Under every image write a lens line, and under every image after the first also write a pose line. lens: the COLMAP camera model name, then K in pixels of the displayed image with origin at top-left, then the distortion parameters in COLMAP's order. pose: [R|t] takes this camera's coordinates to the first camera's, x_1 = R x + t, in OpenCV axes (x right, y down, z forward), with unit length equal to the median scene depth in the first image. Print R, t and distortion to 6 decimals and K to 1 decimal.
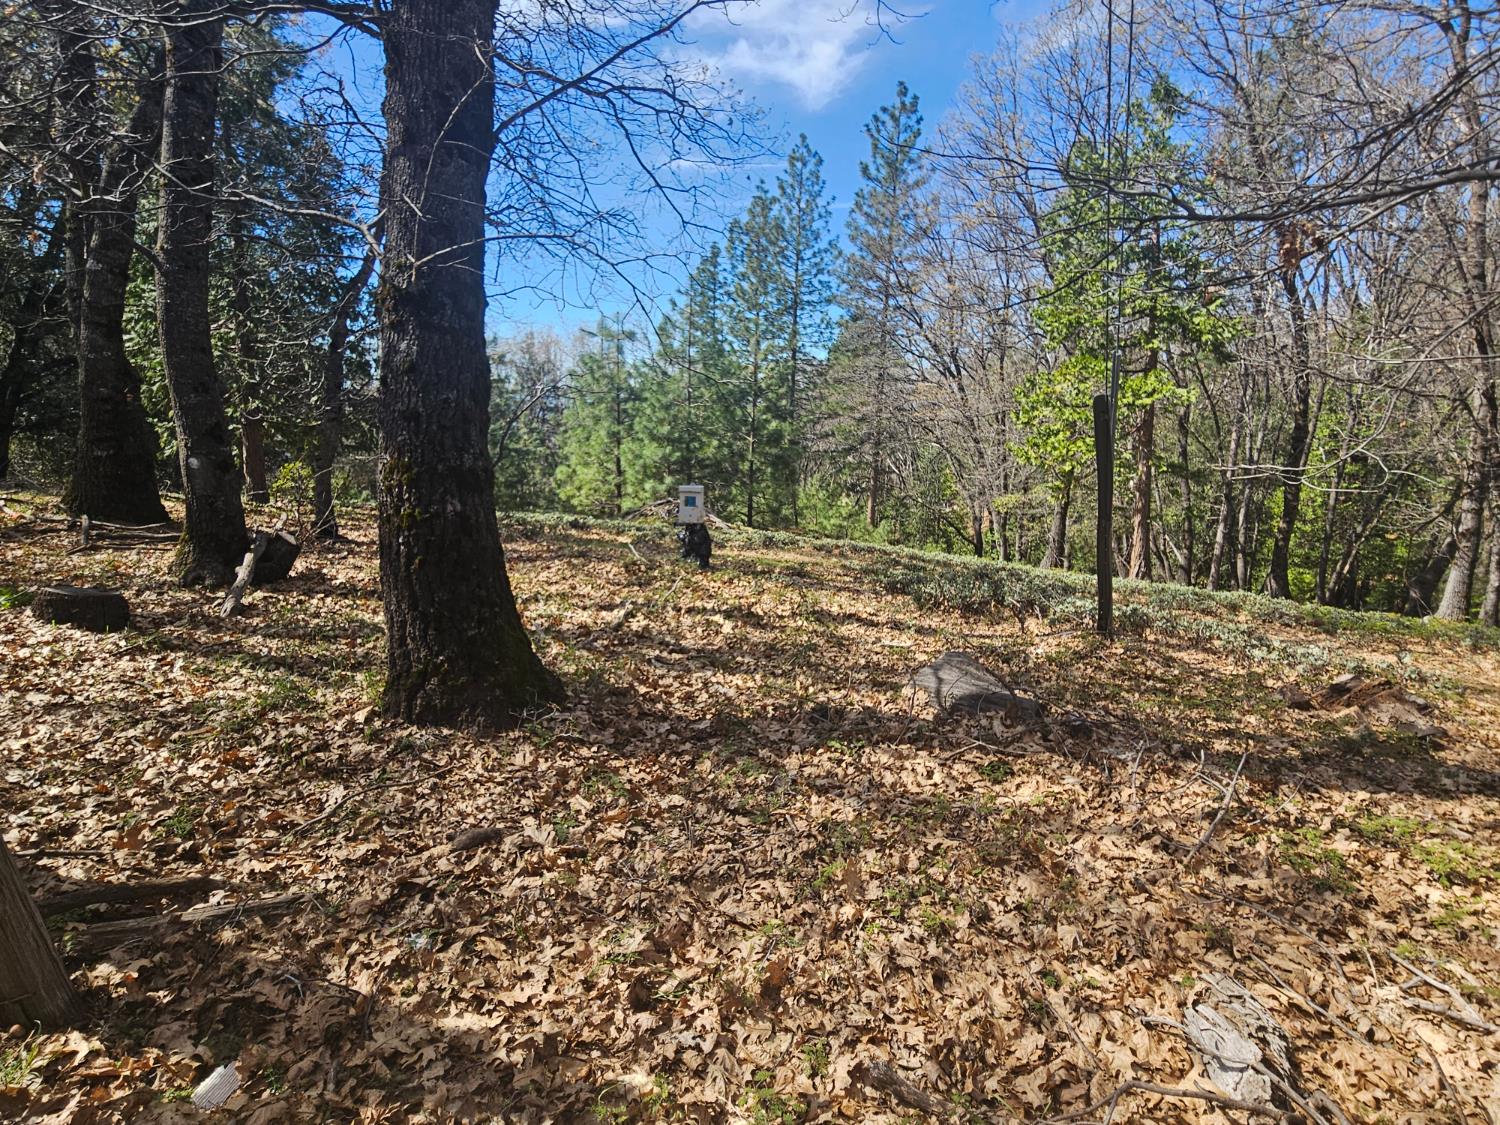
lens RADIAL K [[766.1, 0, 757.0], [0, 766.1, 554.4], [0, 0, 1]] dist [-0.003427, 0.000407]
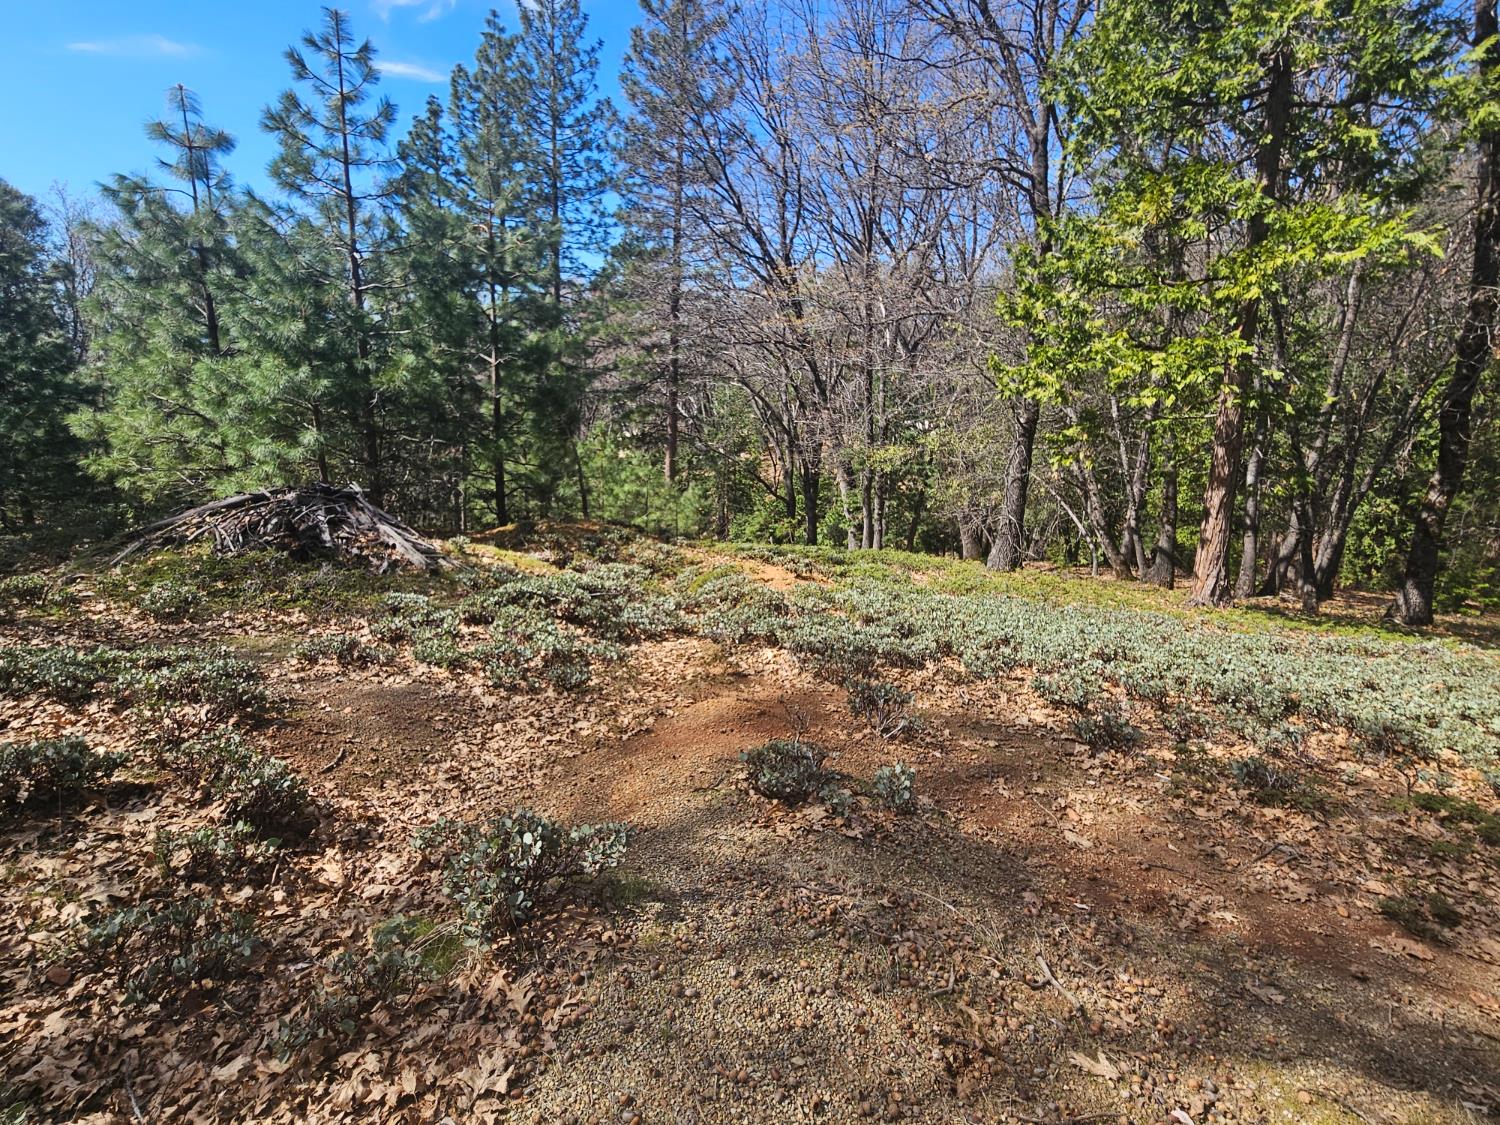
lens RADIAL K [[766.1, 0, 756.0], [0, 766.1, 559.7], [0, 0, 1]] dist [-0.003427, 0.000407]
pose [[0.957357, -0.061427, 0.282302, 0.007467], [0.039971, 0.995900, 0.081149, -0.032379], [-0.286129, -0.066405, 0.955887, 0.306645]]
